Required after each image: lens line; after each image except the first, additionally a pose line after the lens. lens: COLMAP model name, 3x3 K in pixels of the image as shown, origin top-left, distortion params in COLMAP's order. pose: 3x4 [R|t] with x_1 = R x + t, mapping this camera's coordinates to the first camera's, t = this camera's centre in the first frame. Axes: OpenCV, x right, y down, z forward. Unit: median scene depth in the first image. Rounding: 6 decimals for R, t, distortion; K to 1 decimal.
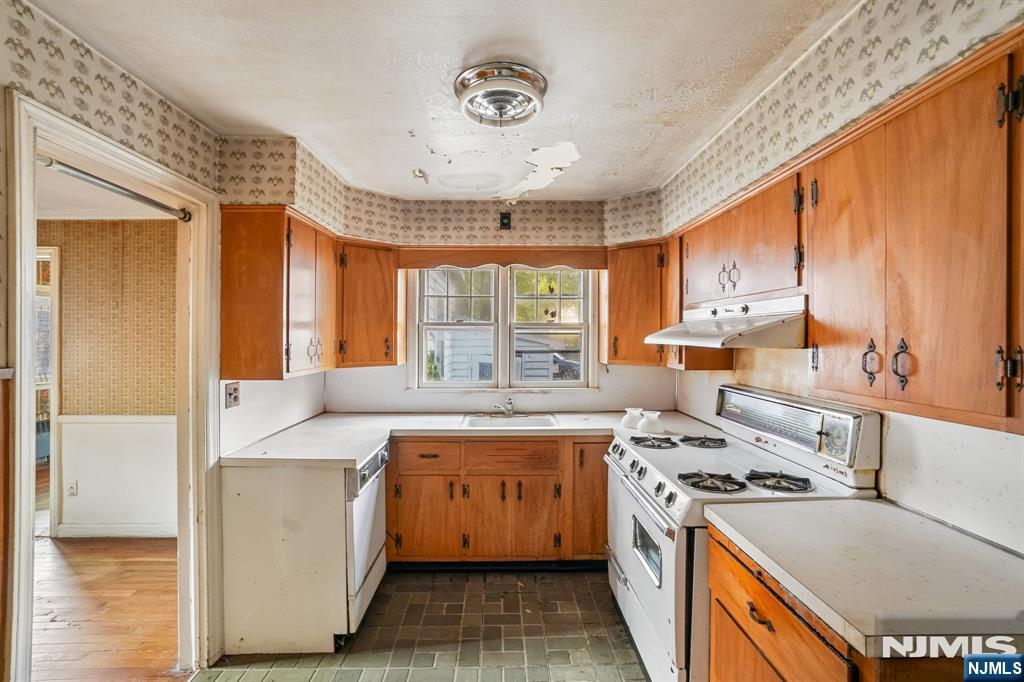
lens RADIAL K [[477.7, 0, 512.4], [0, 477.7, 337.4], [0, 0, 1]] dist [-0.071613, 0.033202]
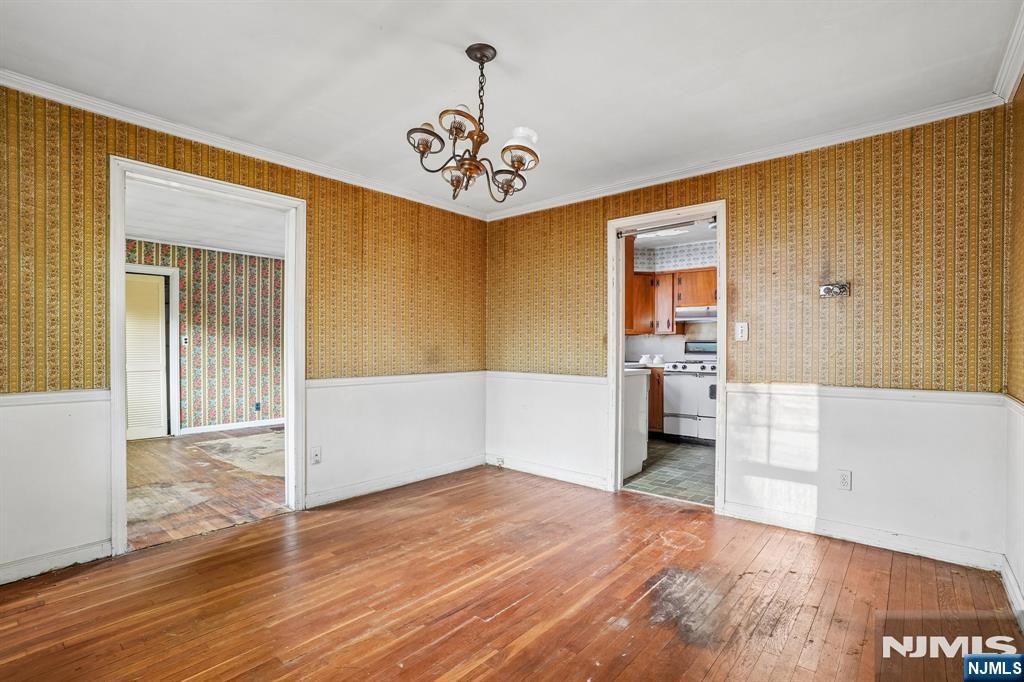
lens RADIAL K [[472.5, 0, 513.0], [0, 472.5, 350.2], [0, 0, 1]] dist [-0.067454, 0.010107]
pose [[0.677107, -0.005964, 0.735860, -1.654017], [-0.003429, 0.999931, 0.011260, 0.114208], [-0.735876, -0.010148, 0.677040, 0.053241]]
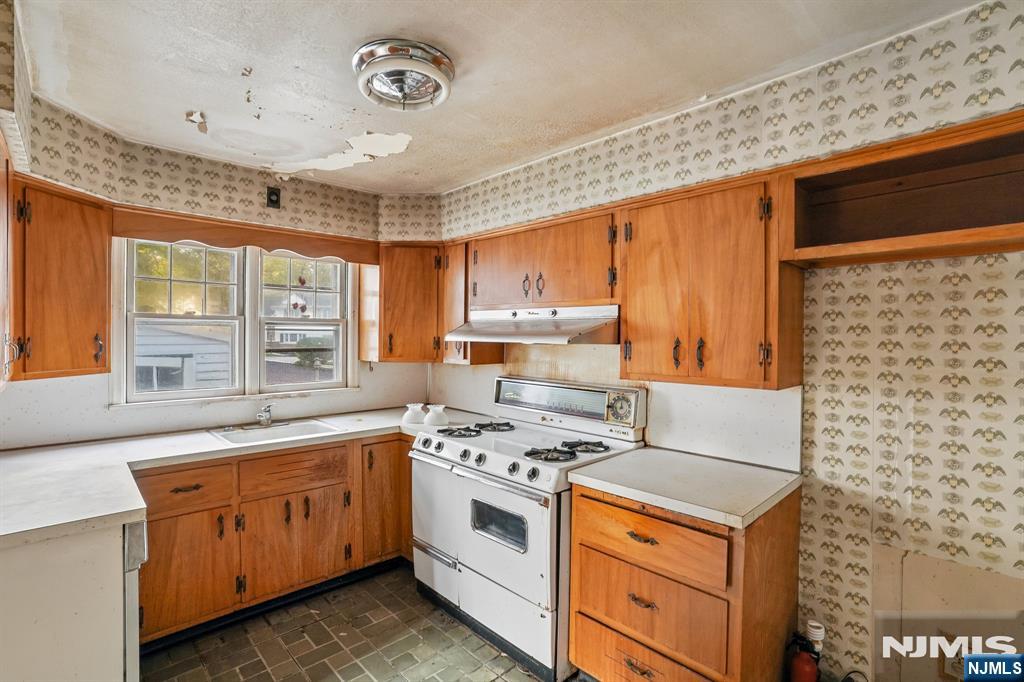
lens RADIAL K [[483.6, 0, 514.2], [0, 483.6, 339.6], [0, 0, 1]] dist [-0.071587, 0.035428]
pose [[0.738600, -0.000854, 0.674144, -0.295046], [-0.006379, 0.999946, 0.008257, 0.000119], [-0.674114, -0.010399, 0.738554, 0.088629]]
